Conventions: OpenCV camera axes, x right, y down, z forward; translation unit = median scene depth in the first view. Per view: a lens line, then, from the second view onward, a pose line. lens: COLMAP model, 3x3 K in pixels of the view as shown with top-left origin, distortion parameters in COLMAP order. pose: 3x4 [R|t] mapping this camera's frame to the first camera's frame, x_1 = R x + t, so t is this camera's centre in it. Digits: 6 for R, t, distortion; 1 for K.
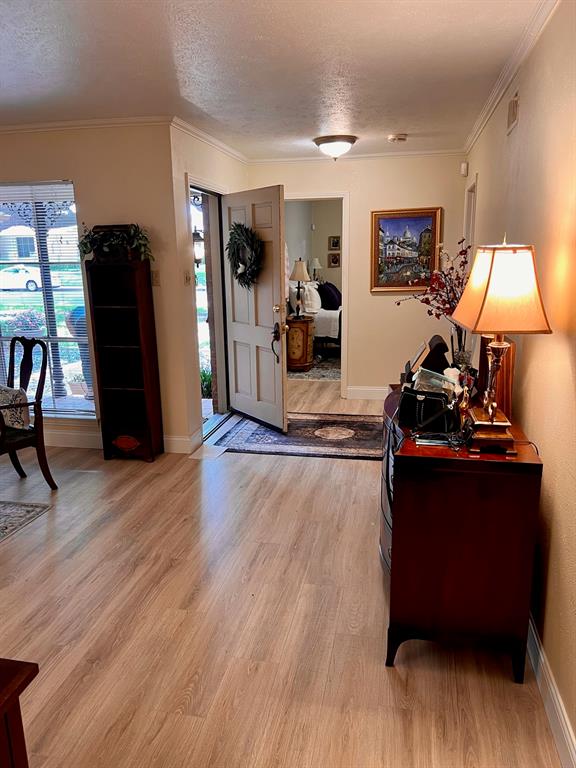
lens RADIAL K [[578.9, 0, 291.7], [0, 578.9, 385.0], [0, 0, 1]] dist [0.054879, -0.066130]
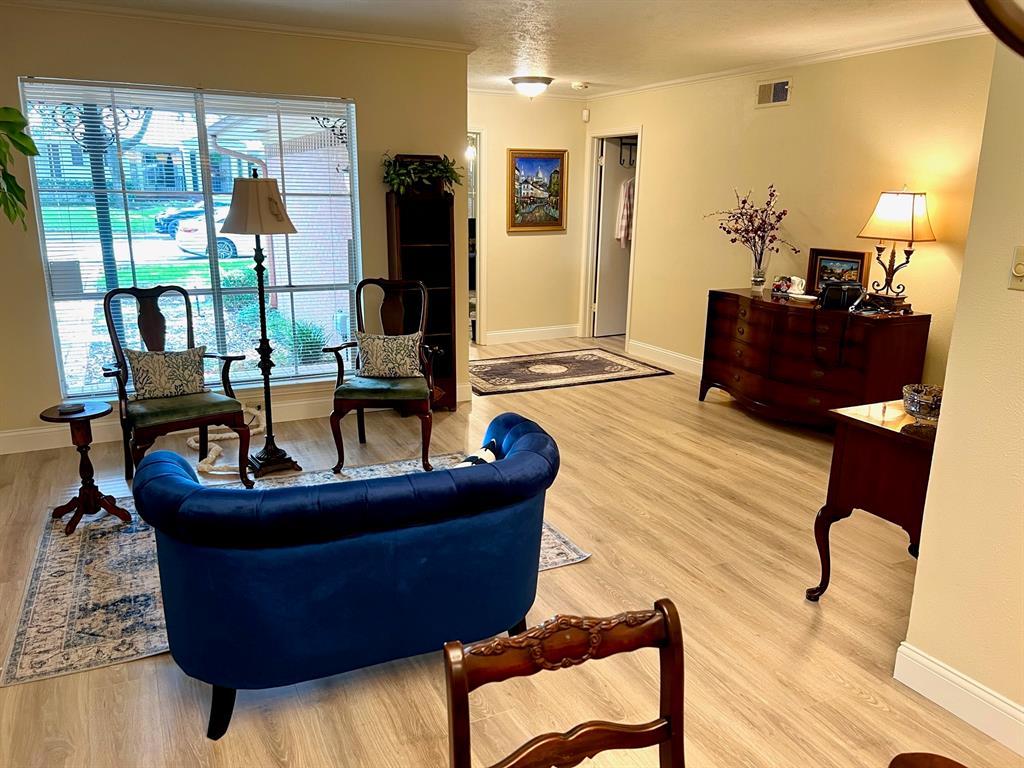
lens RADIAL K [[771.8, 0, 522.0], [0, 771.8, 388.4], [0, 0, 1]] dist [0.054879, -0.066130]
pose [[0.778874, -0.128755, 0.613822, -0.711214], [0.114516, 0.991444, 0.062655, 0.023379], [-0.616637, 0.021492, 0.786954, -0.039485]]
